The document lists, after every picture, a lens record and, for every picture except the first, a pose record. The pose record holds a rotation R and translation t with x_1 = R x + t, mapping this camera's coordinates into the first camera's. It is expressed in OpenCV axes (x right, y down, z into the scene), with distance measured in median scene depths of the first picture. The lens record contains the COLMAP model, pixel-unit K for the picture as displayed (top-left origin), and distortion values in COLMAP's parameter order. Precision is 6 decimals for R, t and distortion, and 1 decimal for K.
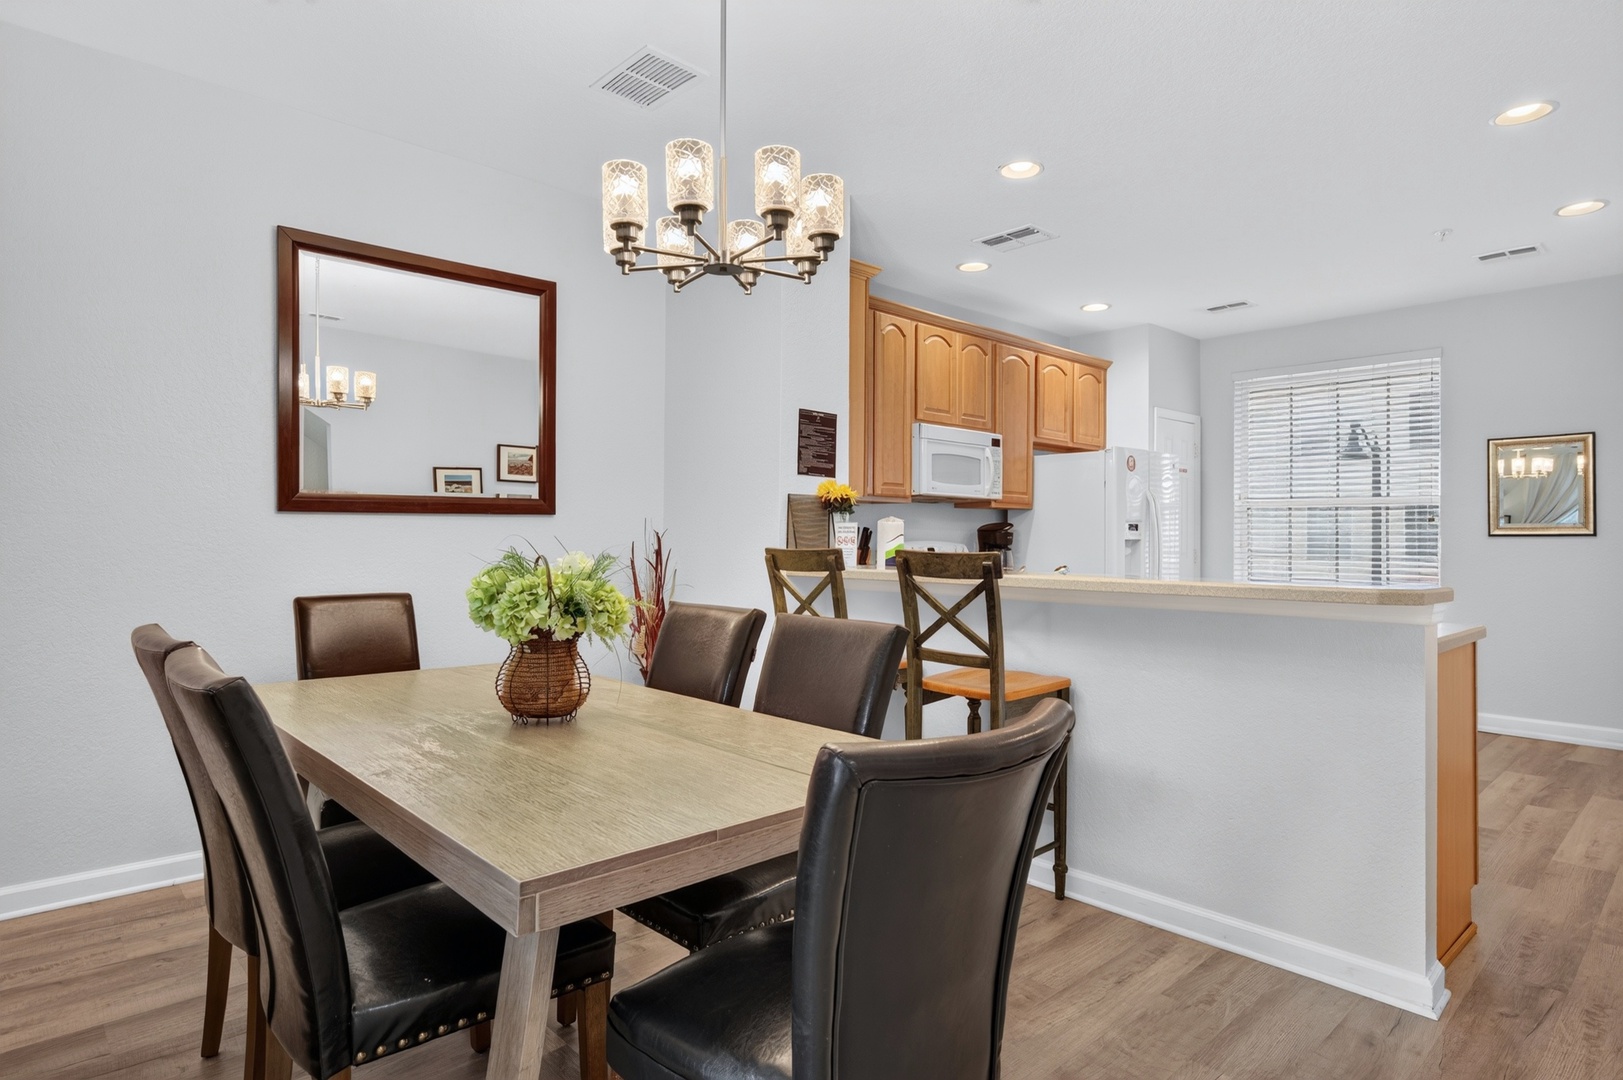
lens RADIAL K [[891.8, 0, 831.3], [0, 891.8, 520.3], [0, 0, 1]] dist [-0.000949, 0.002300]
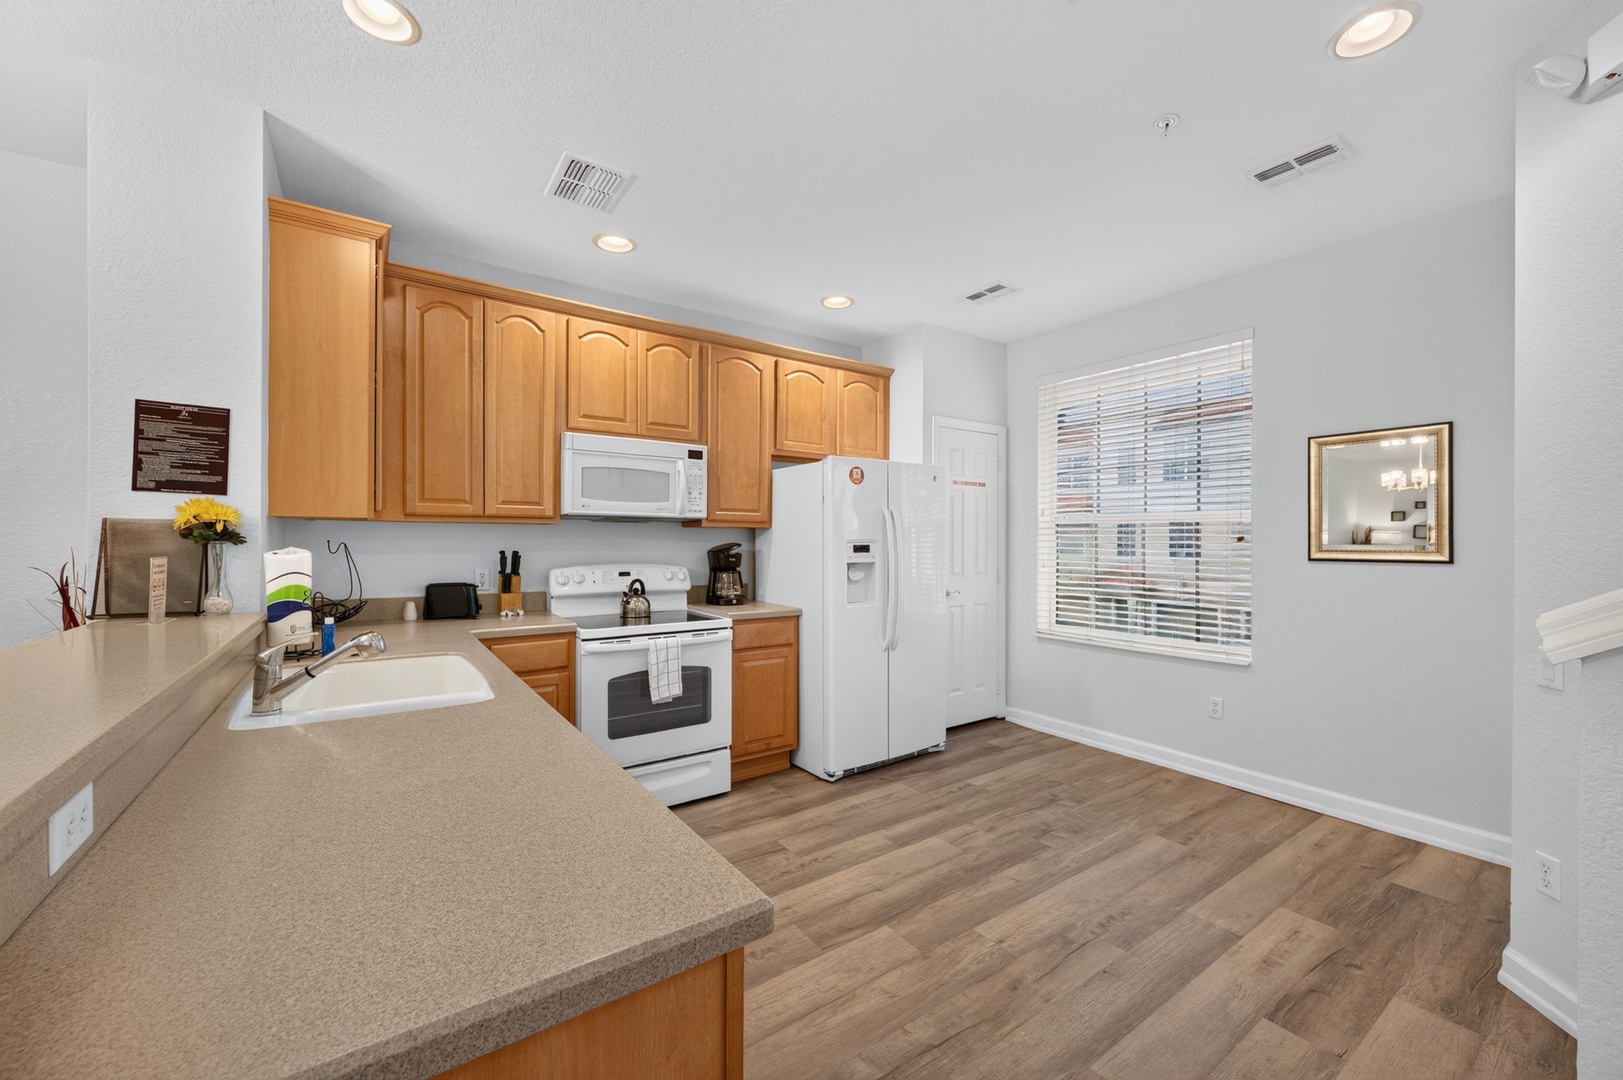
lens RADIAL K [[636.3, 0, 818.3], [0, 636.3, 534.8], [0, 0, 1]] dist [0.007915, -0.002334]
pose [[0.989192, -0.001813, -0.146615, 0.415579], [0.003496, 0.999931, 0.011220, -0.013798], [0.146585, -0.011611, 0.989130, 0.401758]]
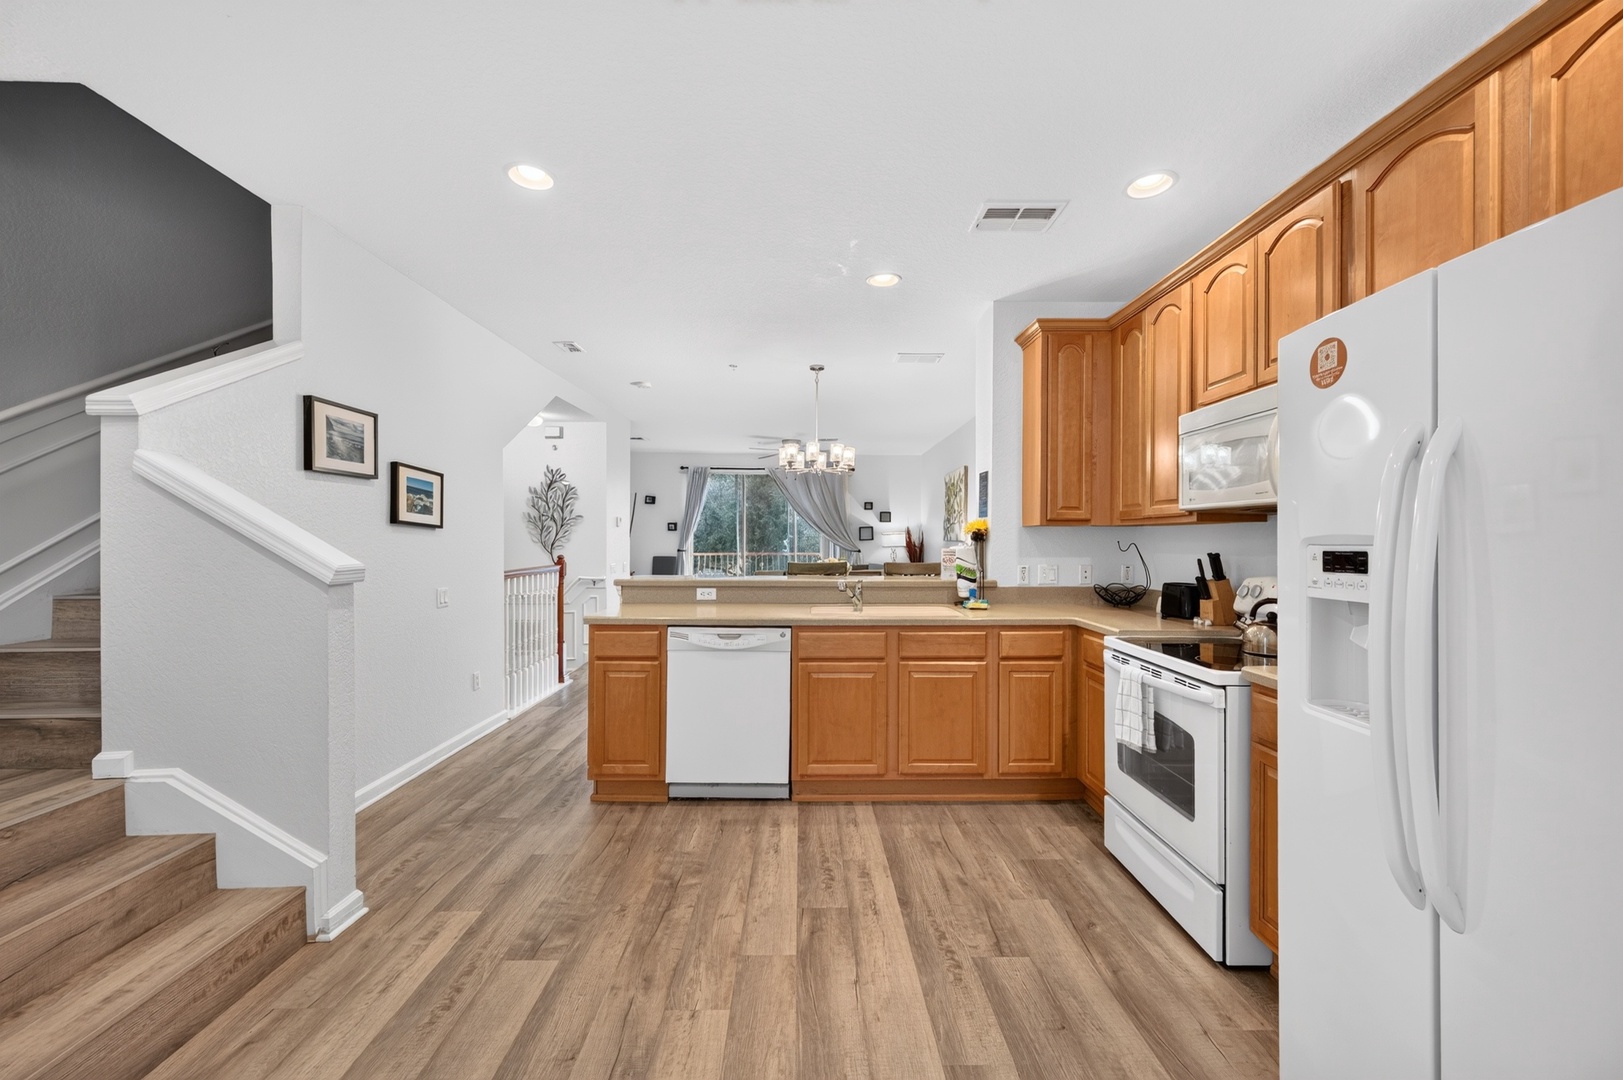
lens RADIAL K [[636.3, 0, 809.3], [0, 636.3, 534.8], [0, 0, 1]] dist [0.007915, -0.002334]
pose [[-0.687851, -0.012601, -0.725742, 0.672528], [0.007262, 0.999680, -0.024240, 0.002342], [0.725815, -0.021944, -0.687540, 1.087969]]
